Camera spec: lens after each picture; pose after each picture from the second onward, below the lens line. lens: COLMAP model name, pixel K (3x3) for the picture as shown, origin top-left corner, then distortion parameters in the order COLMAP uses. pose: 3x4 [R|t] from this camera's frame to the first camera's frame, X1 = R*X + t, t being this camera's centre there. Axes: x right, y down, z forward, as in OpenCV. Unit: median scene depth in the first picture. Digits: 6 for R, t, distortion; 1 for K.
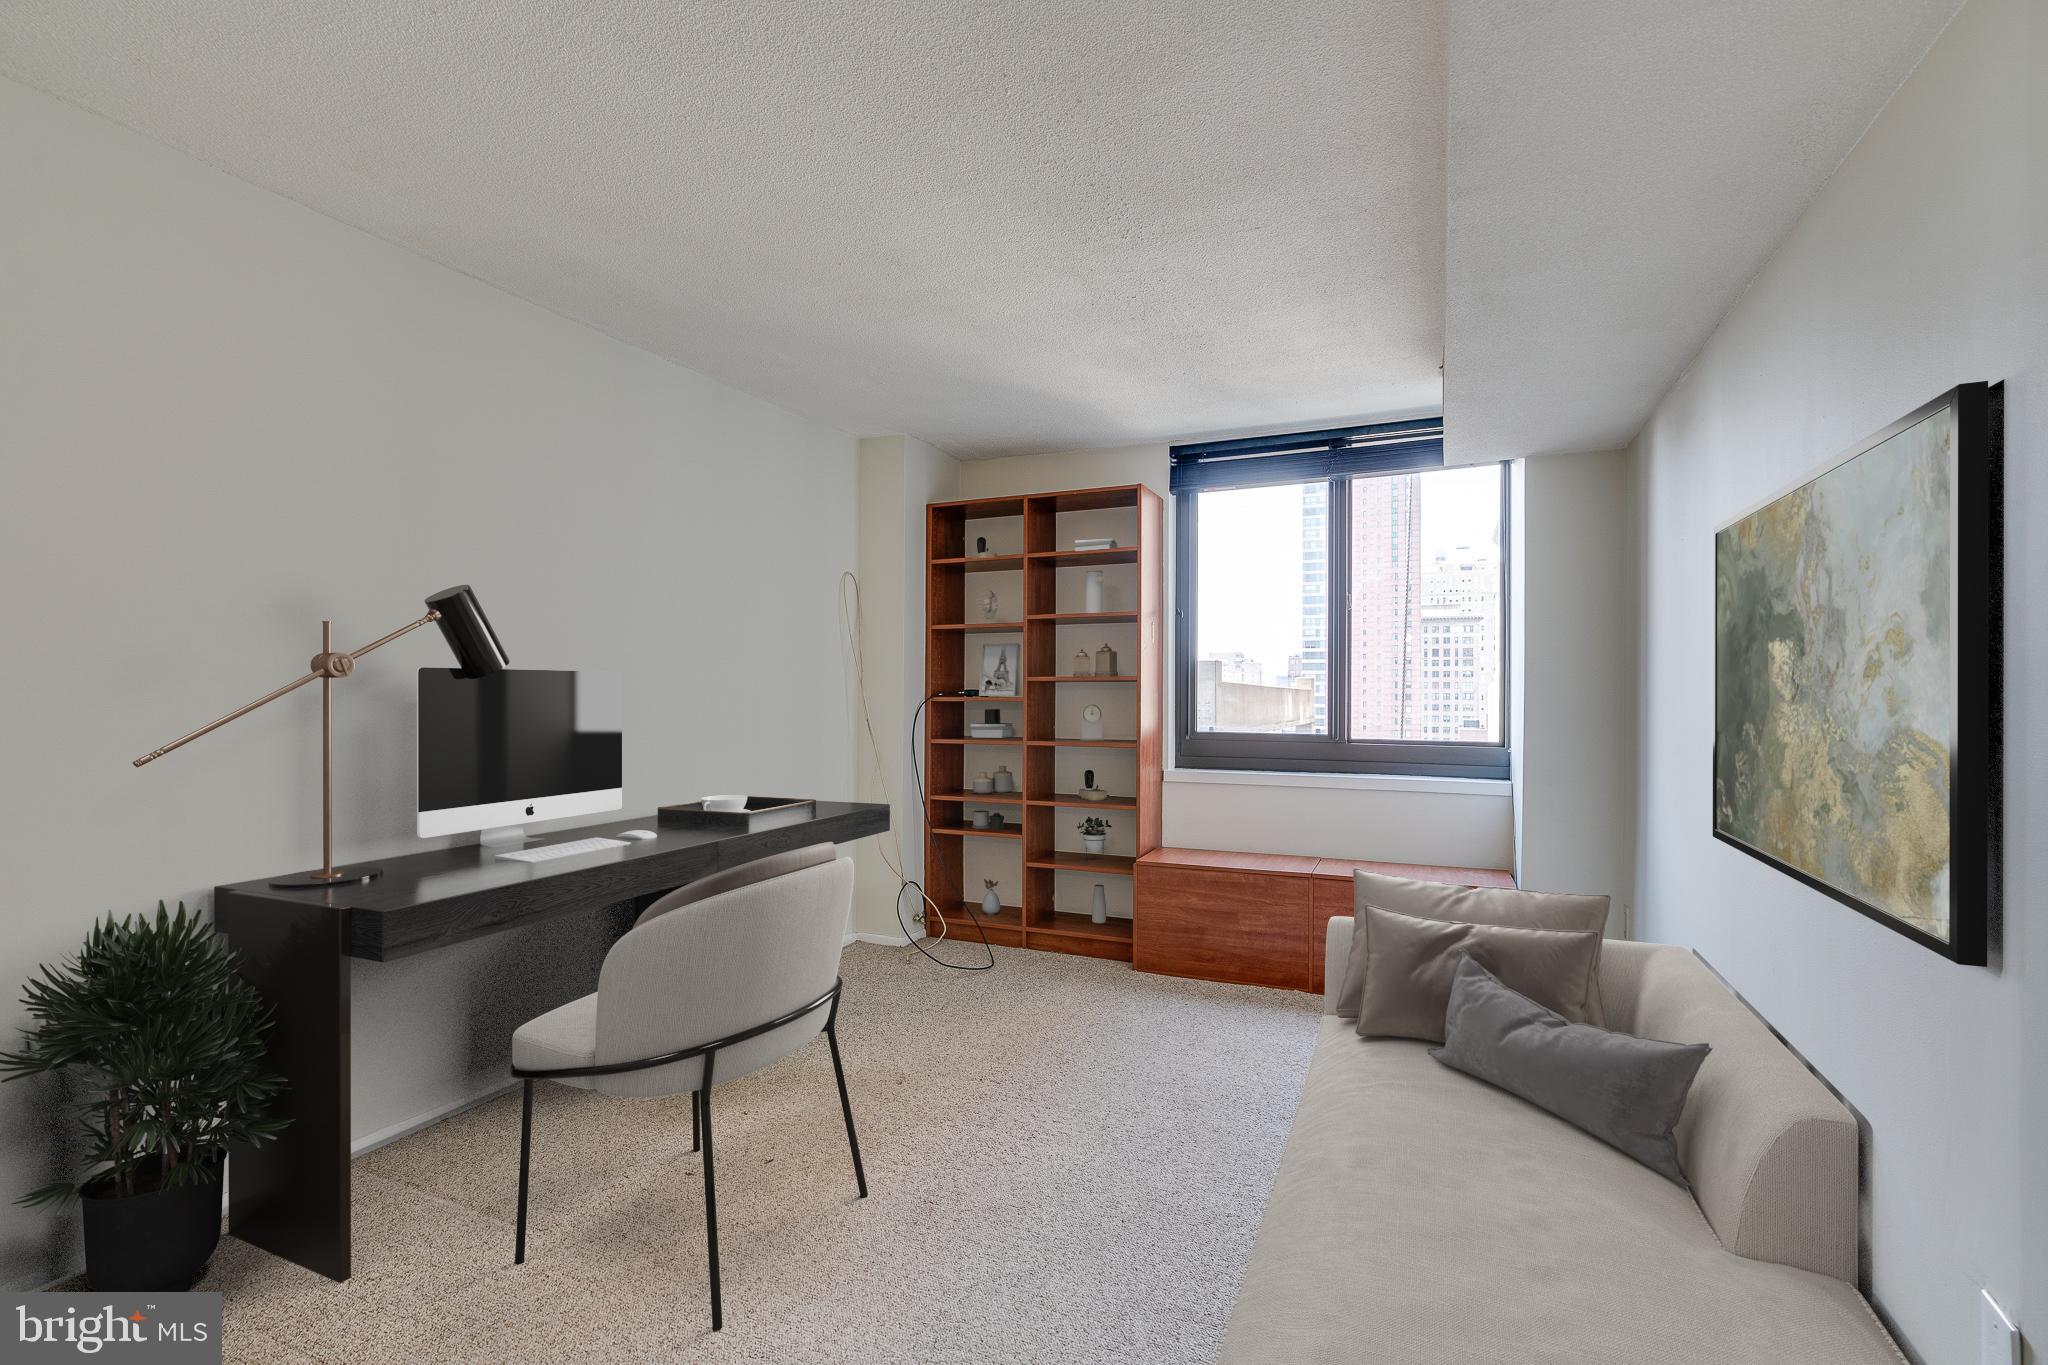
lens RADIAL K [[932.1, 0, 1058.5], [0, 932.1, 698.0], [0, 0, 1]] dist [-0.010611, 0.002369]
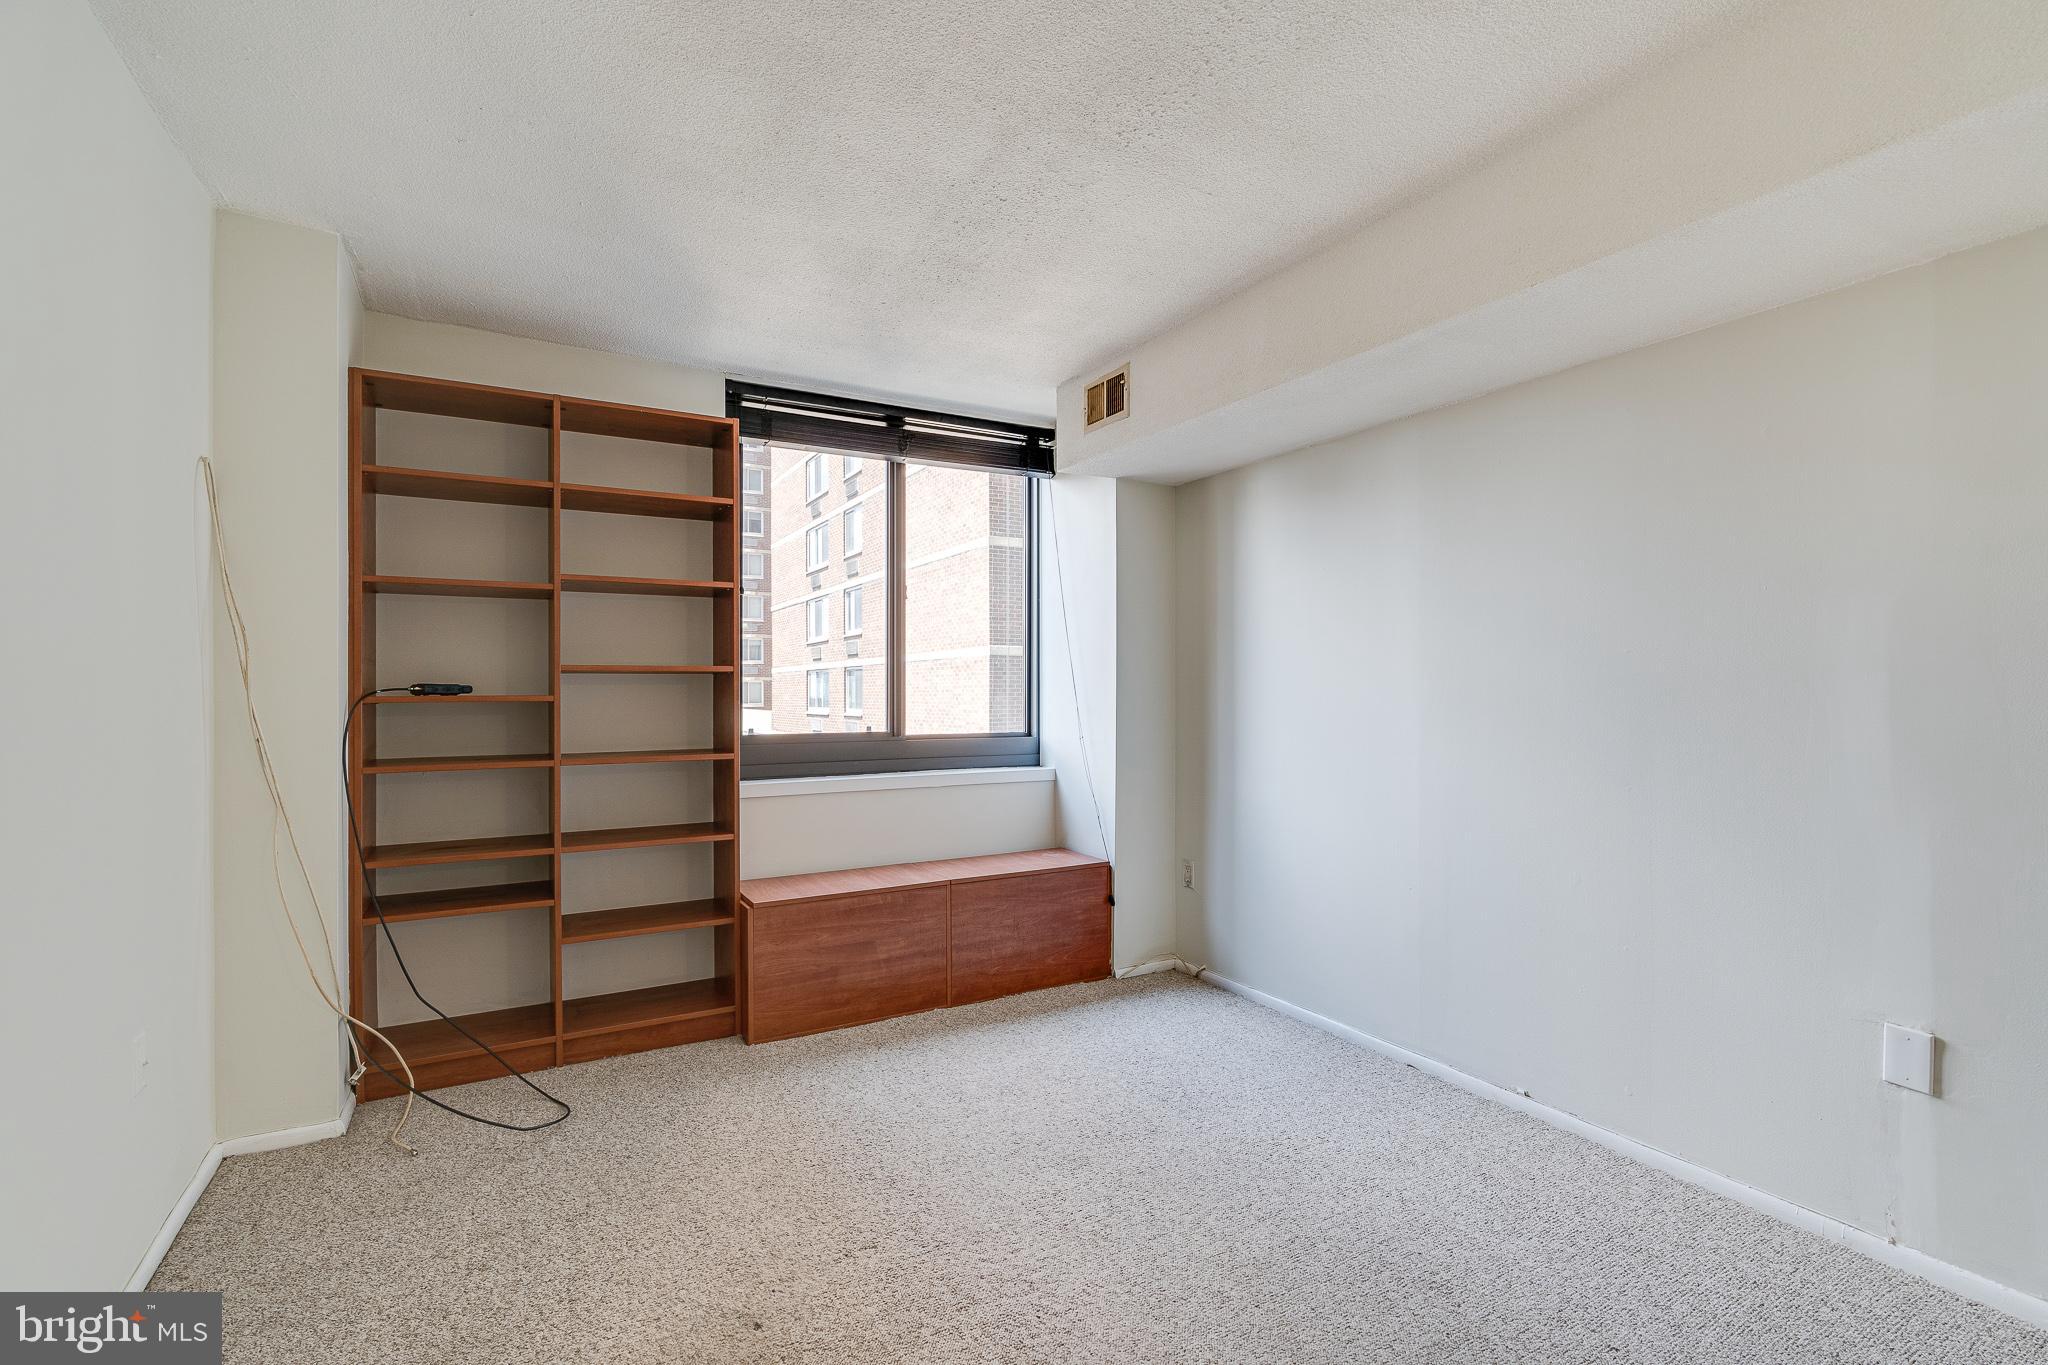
lens RADIAL K [[932.1, 0, 1043.0], [0, 932.1, 686.7], [0, 0, 1]] dist [-0.010611, 0.002369]
pose [[0.584005, -0.005075, 0.811735, -0.413030], [-0.002134, 0.999967, 0.007787, -0.014634], [-0.811748, -0.006280, 0.583975, 0.351778]]
